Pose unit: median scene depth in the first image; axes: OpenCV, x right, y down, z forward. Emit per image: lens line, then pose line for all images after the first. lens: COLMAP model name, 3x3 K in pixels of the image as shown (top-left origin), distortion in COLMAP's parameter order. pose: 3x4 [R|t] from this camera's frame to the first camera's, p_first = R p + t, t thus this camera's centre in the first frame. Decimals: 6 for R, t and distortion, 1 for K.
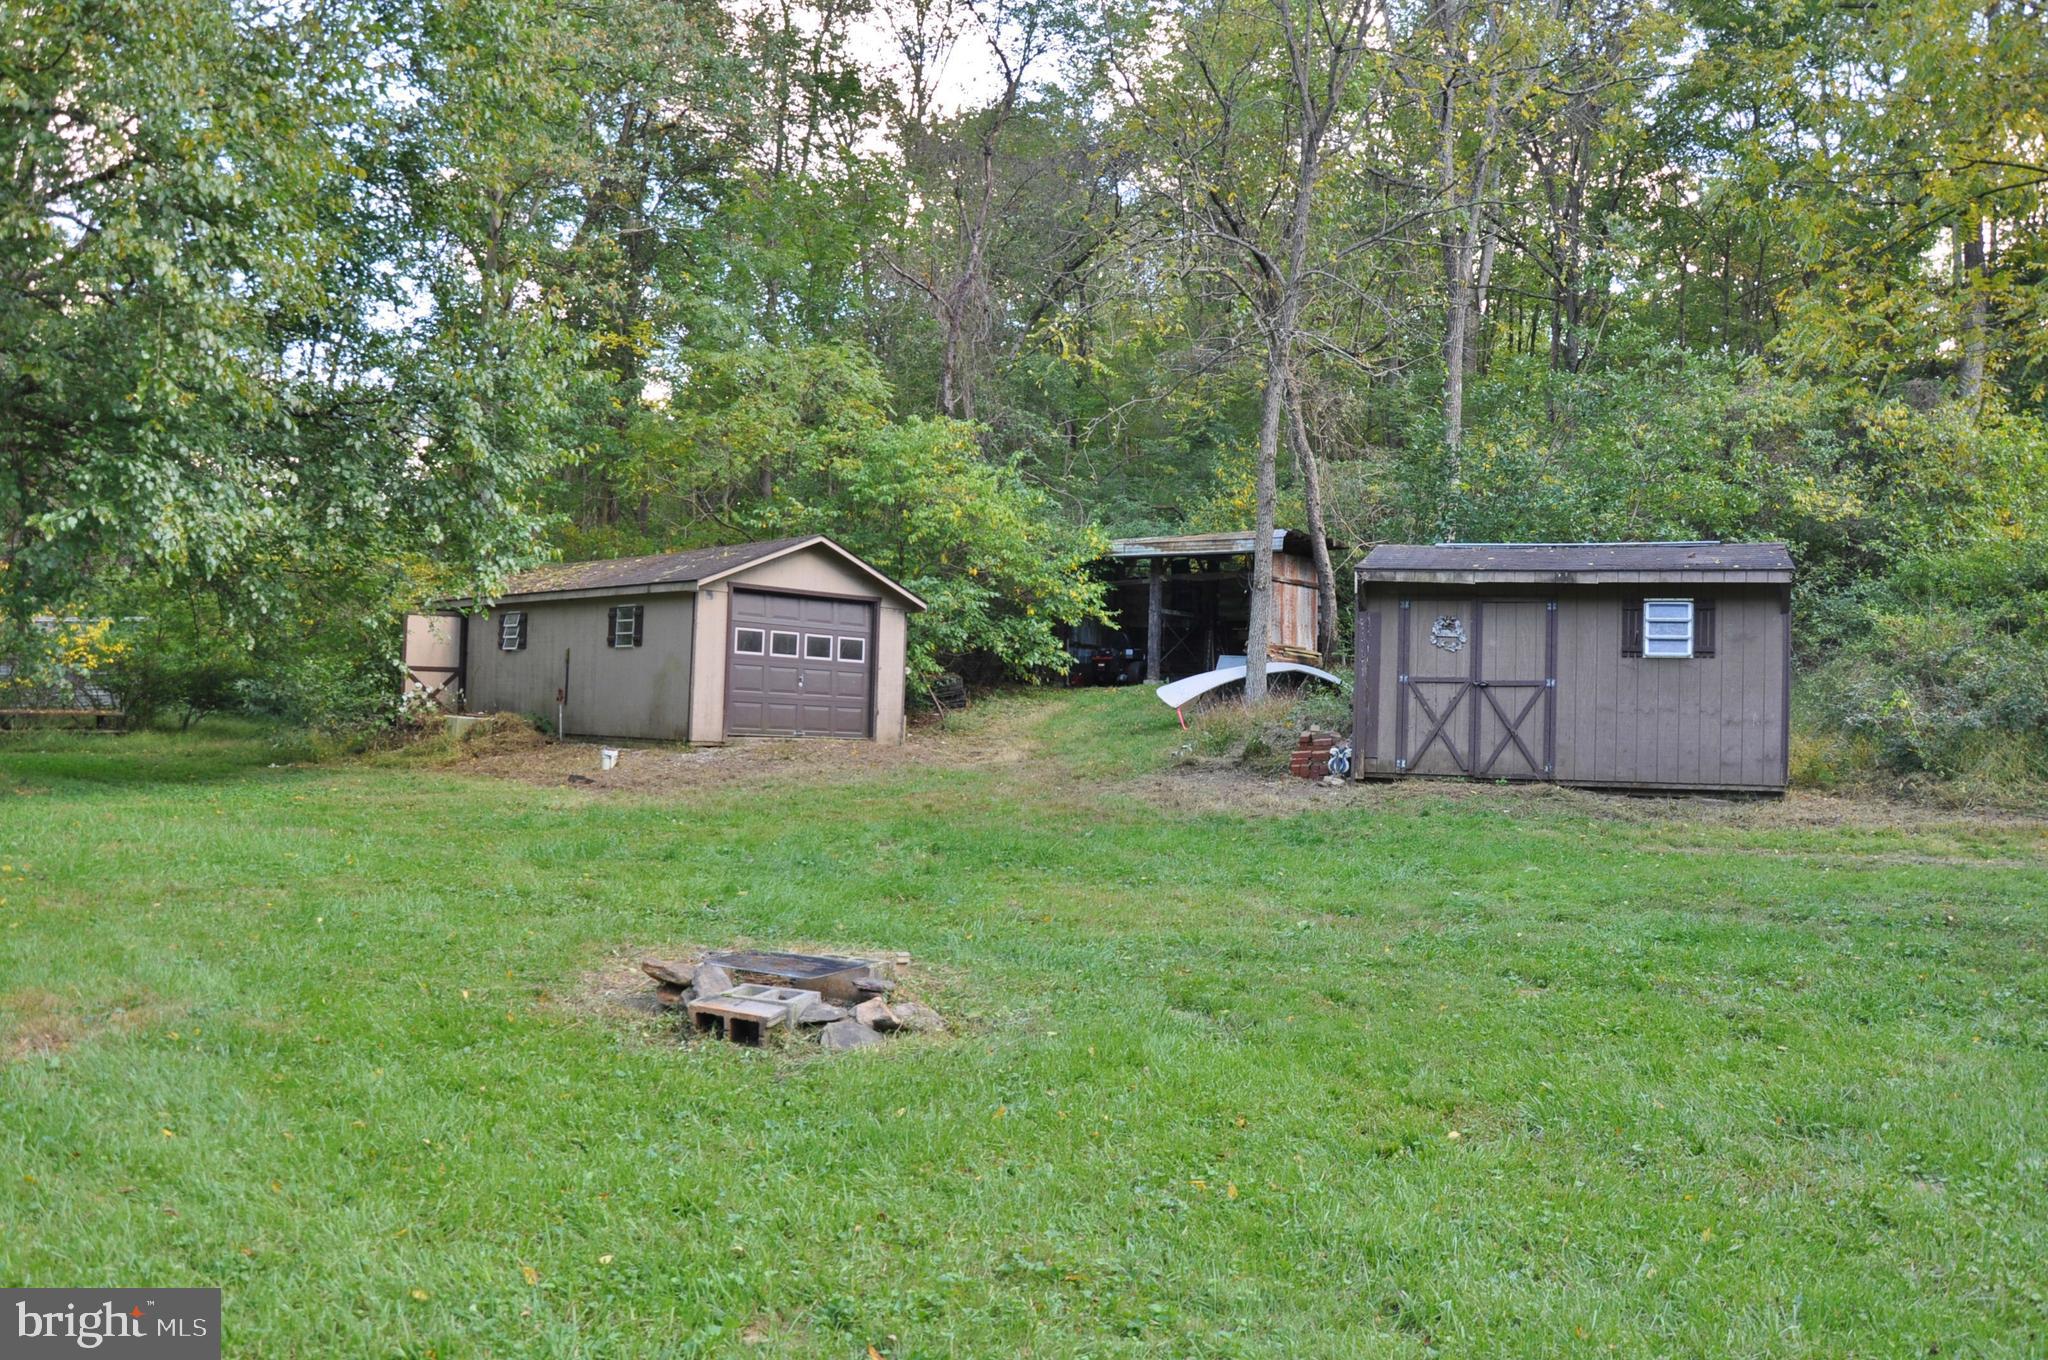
lens RADIAL K [[1631.5, 0, 1012.7], [0, 1631.5, 686.4], [0, 0, 1]] dist [-0.144533, 0.139313]
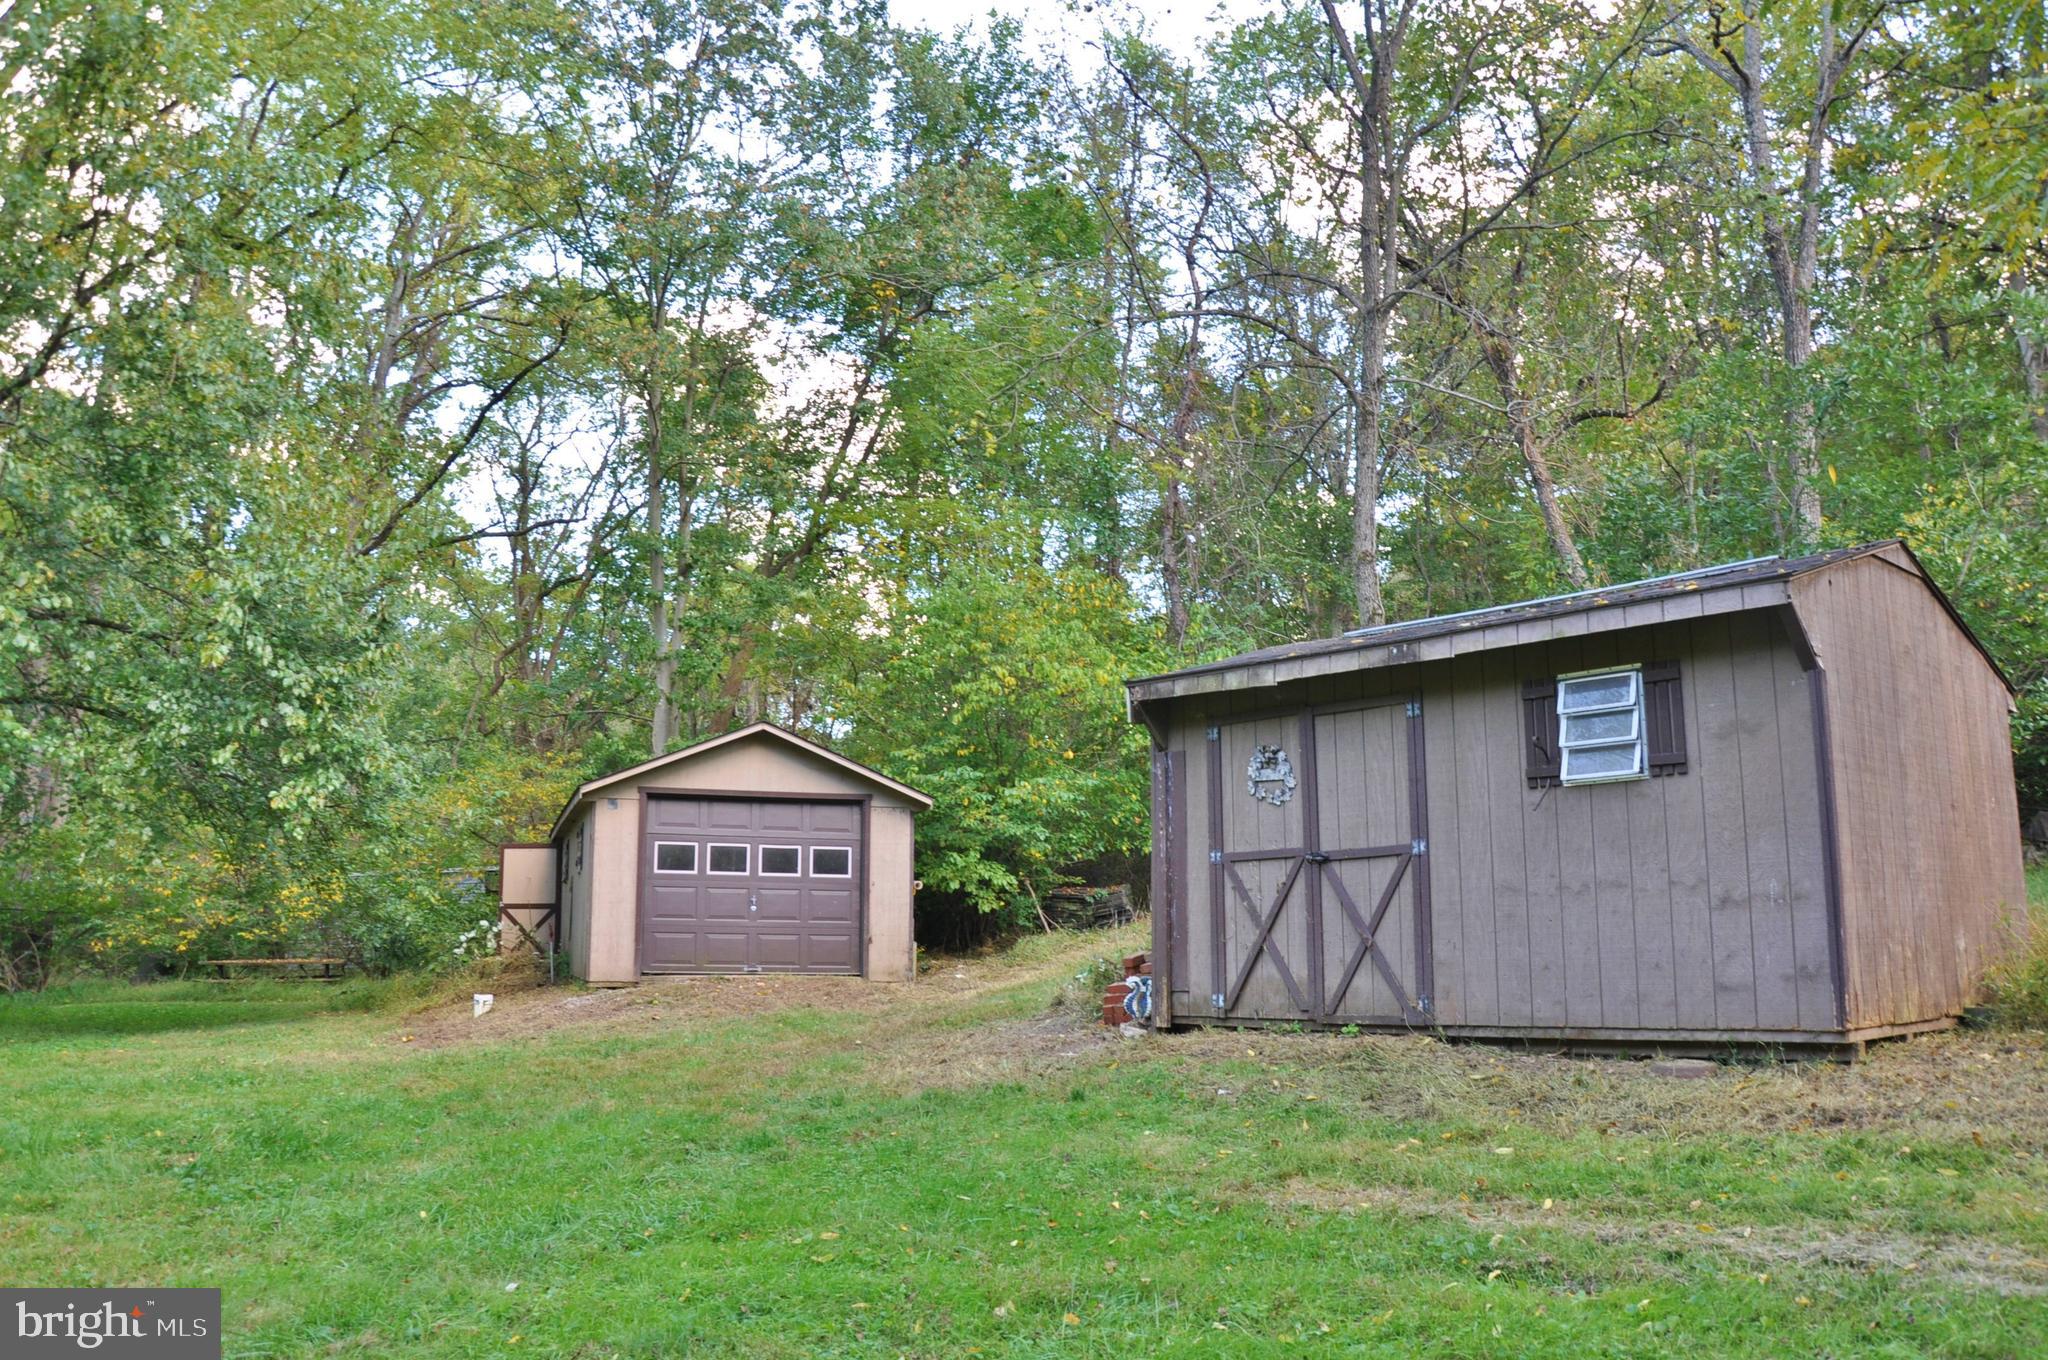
lens RADIAL K [[1631.5, 0, 1012.7], [0, 1631.5, 686.4], [0, 0, 1]] dist [-0.144533, 0.139313]
pose [[0.890309, -0.103609, -0.443413, 0.455229], [0.040758, 0.987994, -0.149021, 0.019779], [0.453529, 0.114602, 0.883843, 0.437388]]
